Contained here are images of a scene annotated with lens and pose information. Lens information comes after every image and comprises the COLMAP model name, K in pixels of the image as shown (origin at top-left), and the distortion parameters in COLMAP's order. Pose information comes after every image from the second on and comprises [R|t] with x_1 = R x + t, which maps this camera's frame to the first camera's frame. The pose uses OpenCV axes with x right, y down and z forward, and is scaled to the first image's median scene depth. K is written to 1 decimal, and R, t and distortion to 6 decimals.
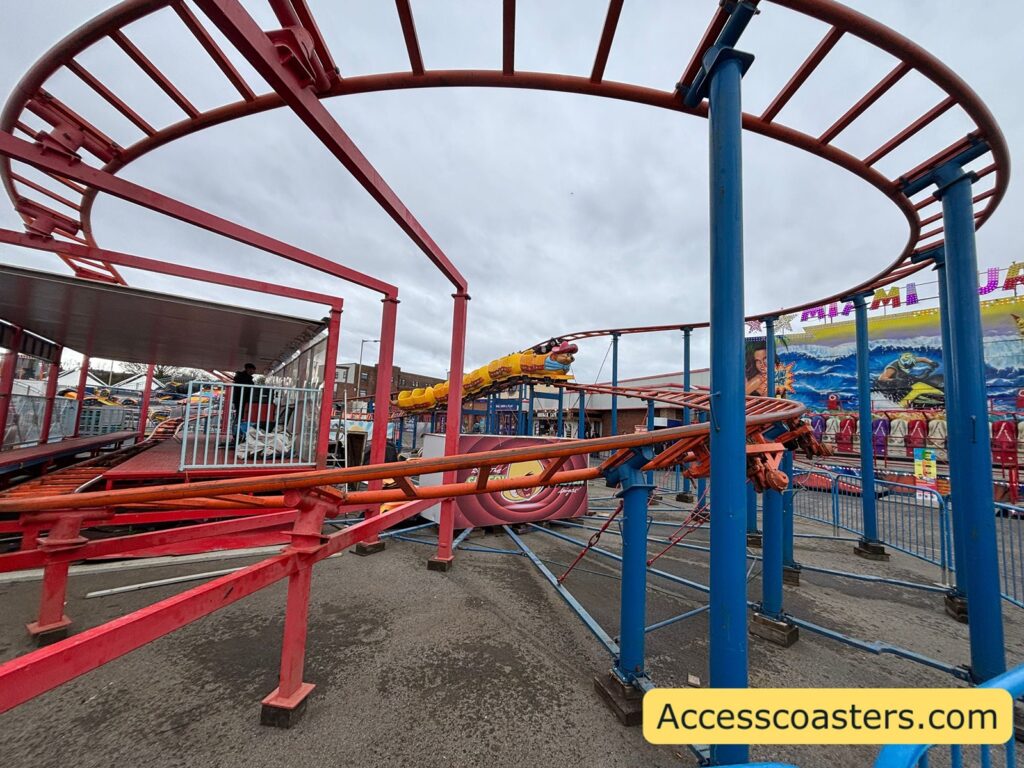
lens RADIAL K [[412.6, 0, 511.7], [0, 412.6, 384.4], [0, 0, 1]] dist [0.000636, -0.000480]
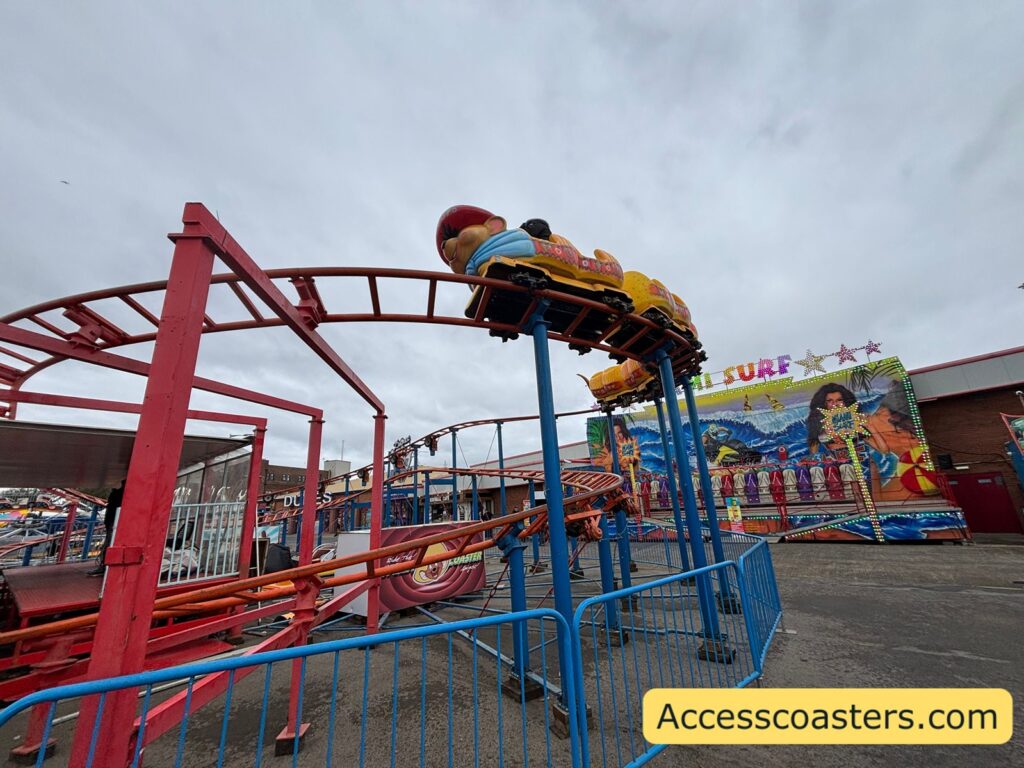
lens RADIAL K [[412.6, 0, 515.0], [0, 412.6, 383.1], [0, 0, 1]] dist [0.000636, -0.000480]
pose [[0.959404, -0.024160, 0.281000, -0.065333], [0.077119, 0.980827, -0.178972, -0.044897], [-0.271288, 0.193376, 0.942872, -0.296965]]
